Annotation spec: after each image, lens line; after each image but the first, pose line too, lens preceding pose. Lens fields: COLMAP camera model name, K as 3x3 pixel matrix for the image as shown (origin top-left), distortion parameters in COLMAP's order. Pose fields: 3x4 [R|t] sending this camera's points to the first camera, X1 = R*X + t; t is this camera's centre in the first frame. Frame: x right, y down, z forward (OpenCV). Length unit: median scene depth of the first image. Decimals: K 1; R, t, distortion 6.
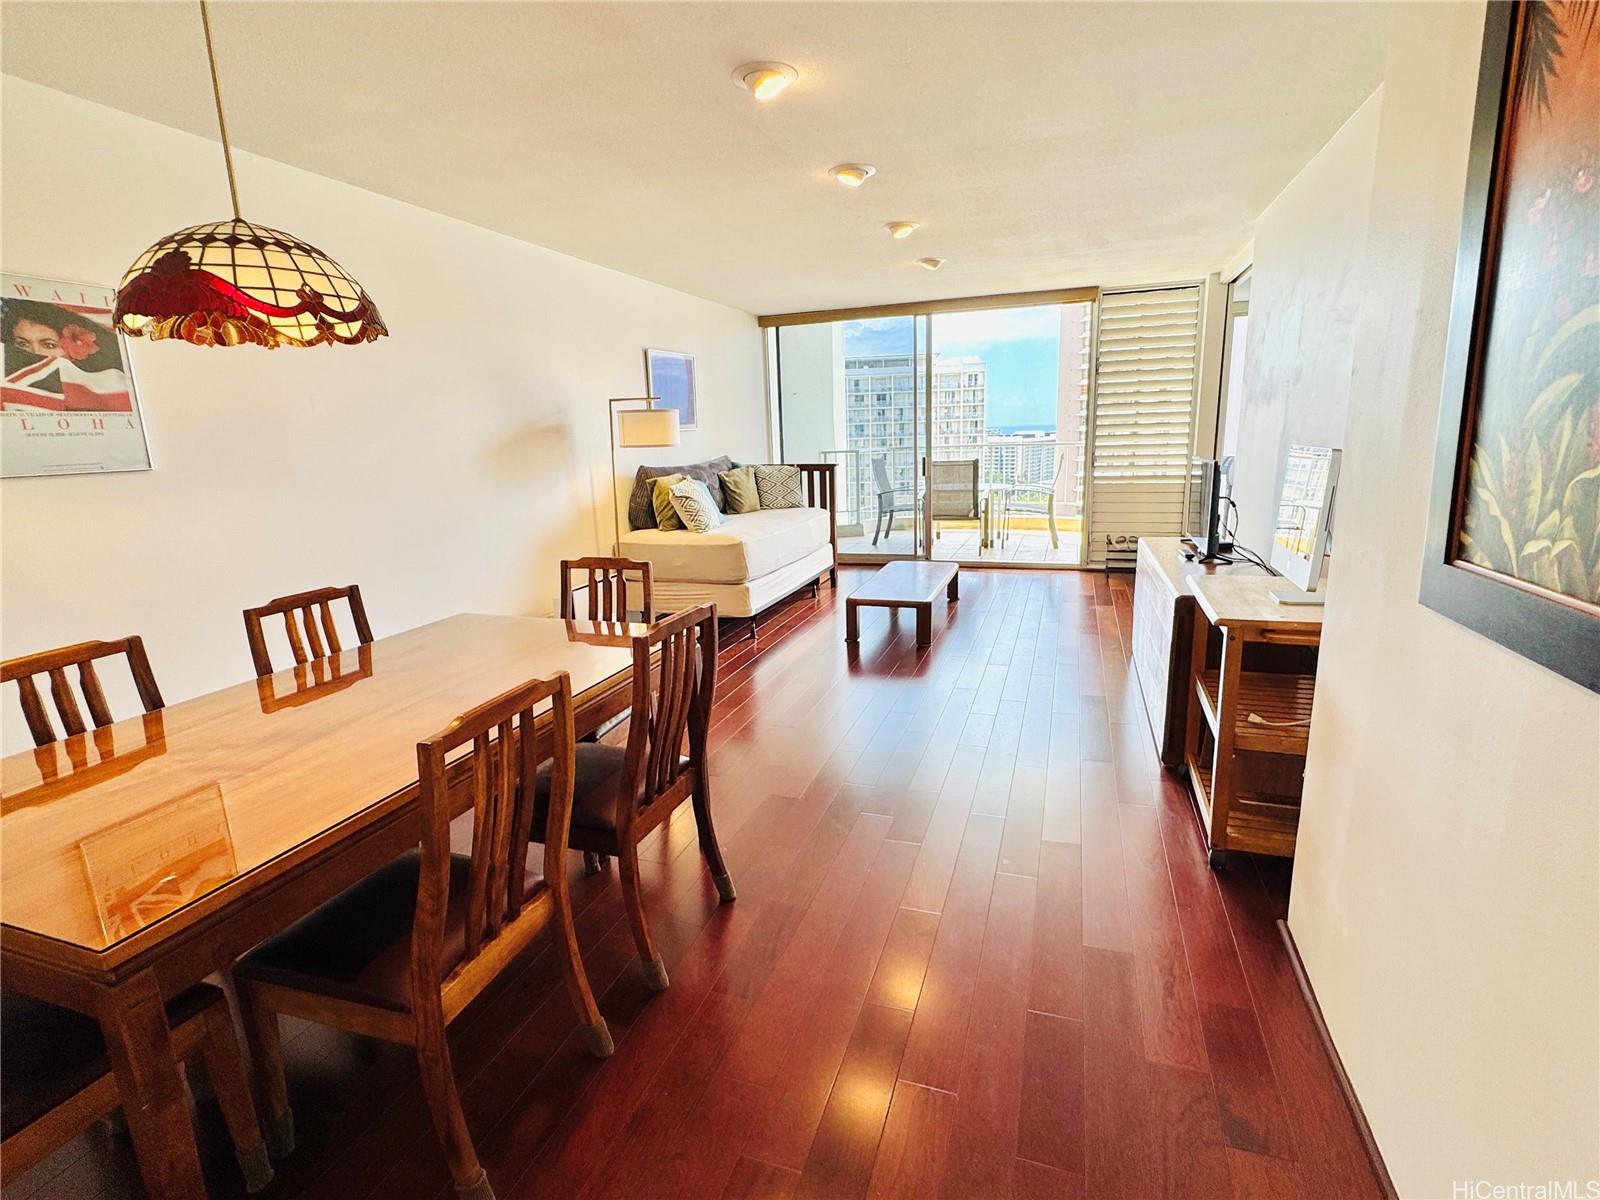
lens RADIAL K [[759.1, 0, 806.9], [0, 759.1, 599.0], [0, 0, 1]] dist [-0.005322, -0.000518]
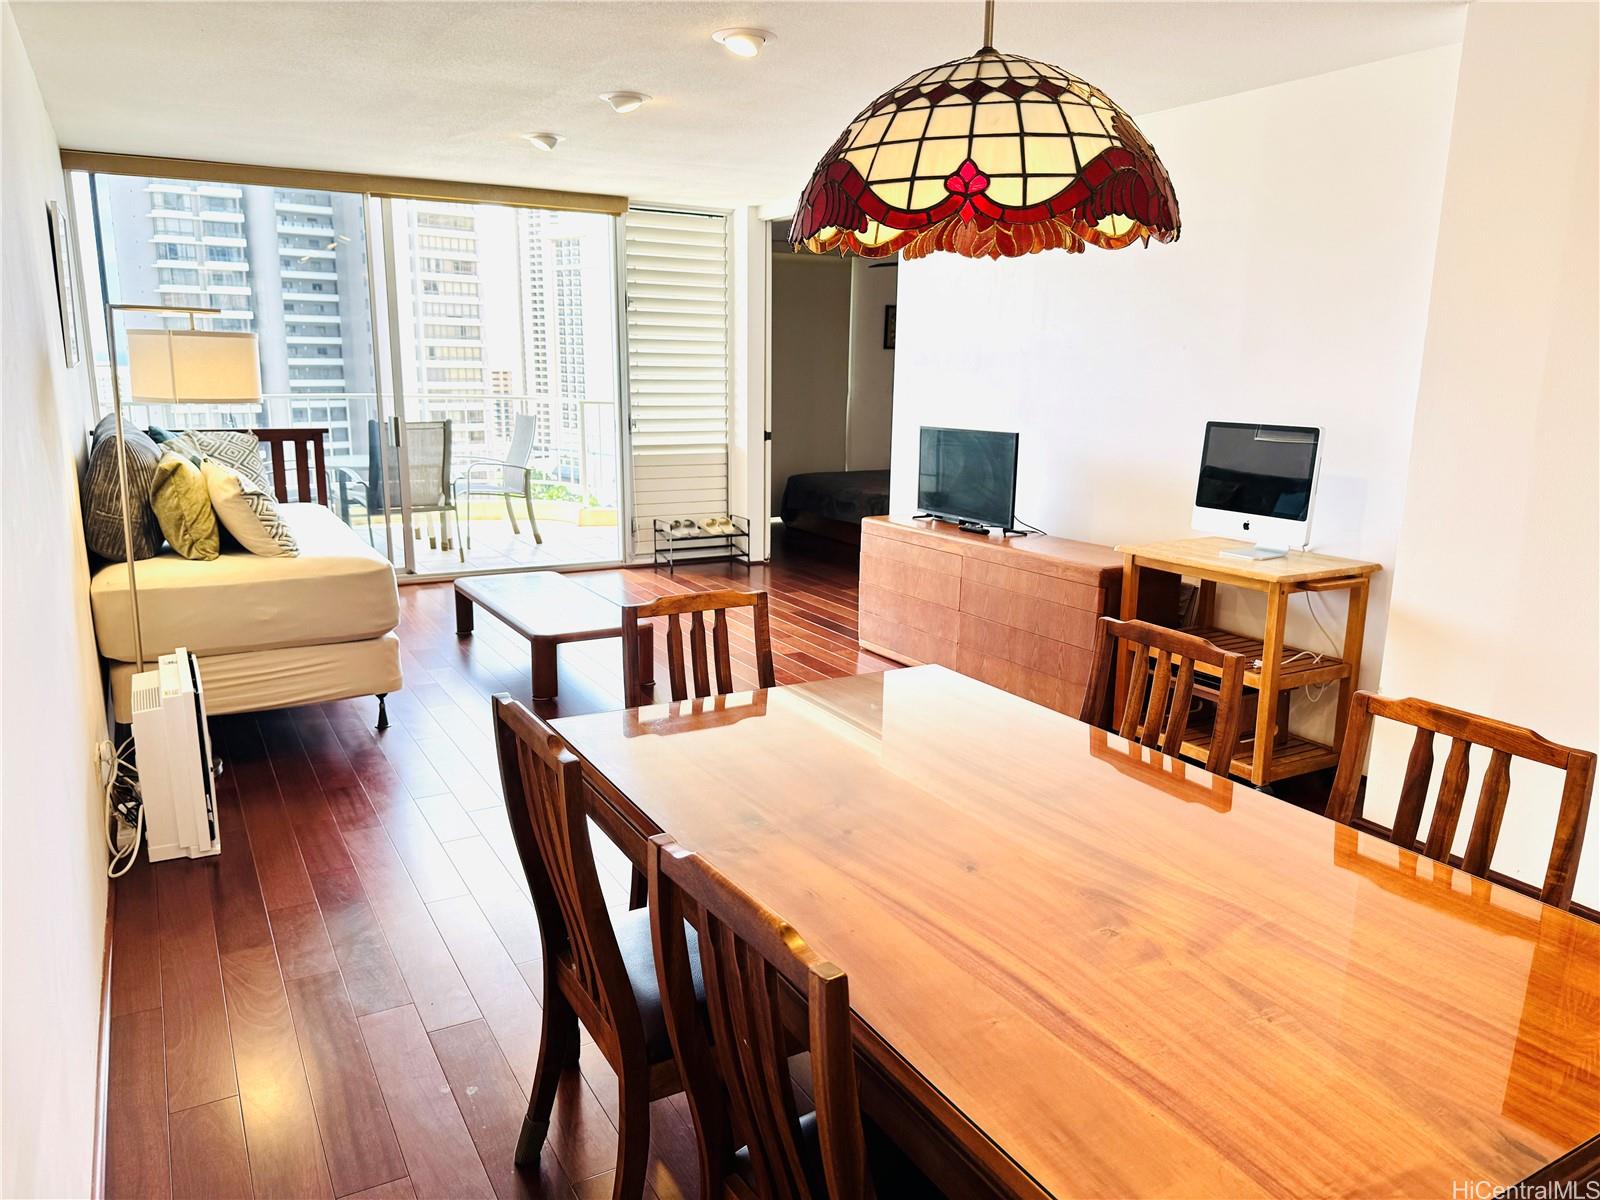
lens RADIAL K [[1119.4, 0, 801.8], [0, 1119.4, 603.0], [0, 0, 1]] dist [0.006034, -0.004018]
pose [[0.657409, -0.115430, 0.744640, -0.377473], [0.125737, 0.991147, 0.042634, -0.031092], [-0.742969, 0.065600, 0.666103, 0.135003]]
